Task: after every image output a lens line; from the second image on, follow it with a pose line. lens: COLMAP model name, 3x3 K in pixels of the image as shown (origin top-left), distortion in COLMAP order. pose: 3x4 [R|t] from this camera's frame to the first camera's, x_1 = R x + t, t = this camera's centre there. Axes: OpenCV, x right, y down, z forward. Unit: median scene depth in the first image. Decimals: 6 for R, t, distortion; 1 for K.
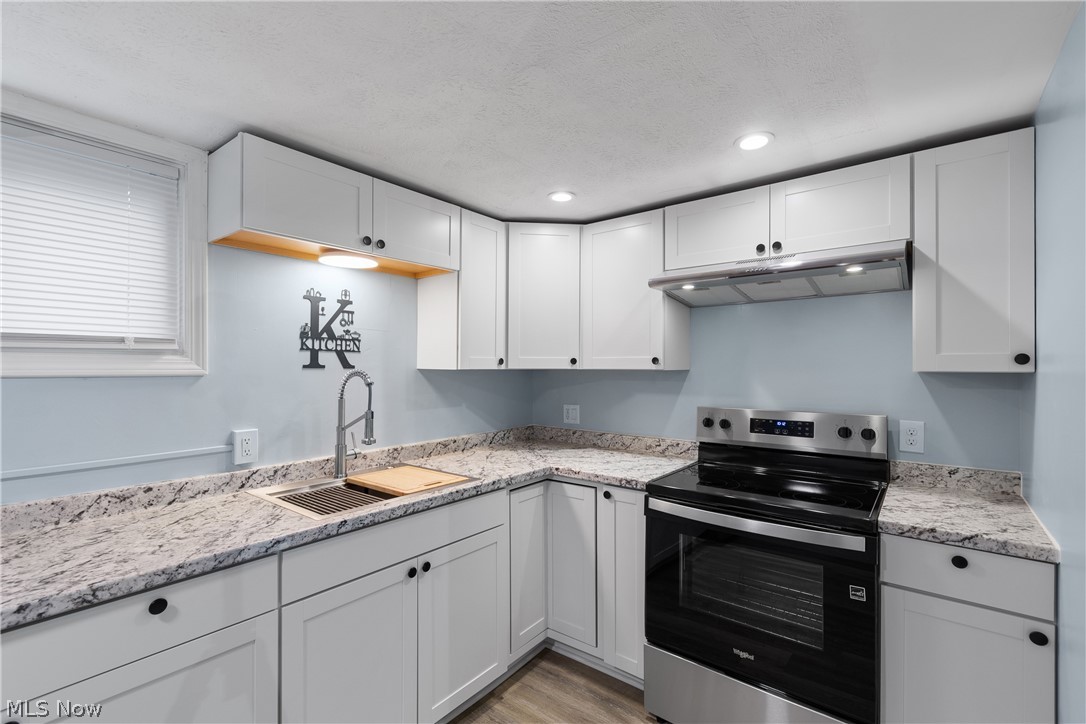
lens RADIAL K [[479.9, 0, 542.1], [0, 479.9, 365.8], [0, 0, 1]] dist [-0.003874, -0.001410]
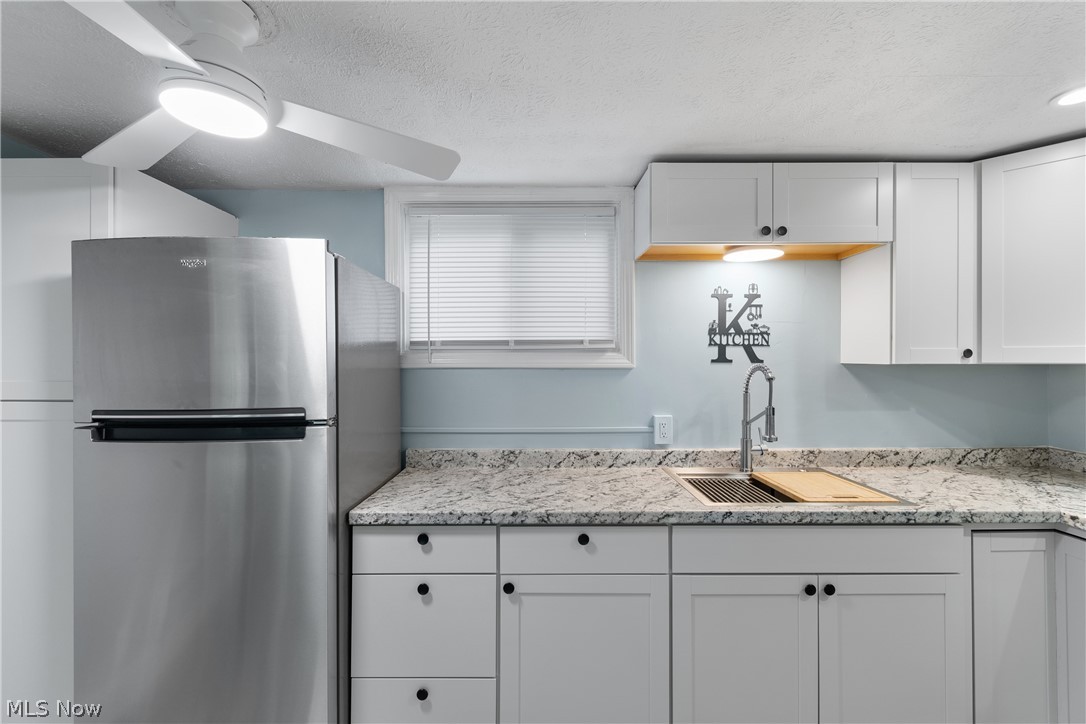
lens RADIAL K [[479.9, 0, 541.0], [0, 479.9, 360.1], [0, 0, 1]] dist [-0.003874, -0.001410]
pose [[0.616027, -0.004930, -0.787709, 0.118787], [0.003997, 0.999987, -0.003133, 0.001556], [0.787715, -0.001218, 0.616039, 0.047210]]
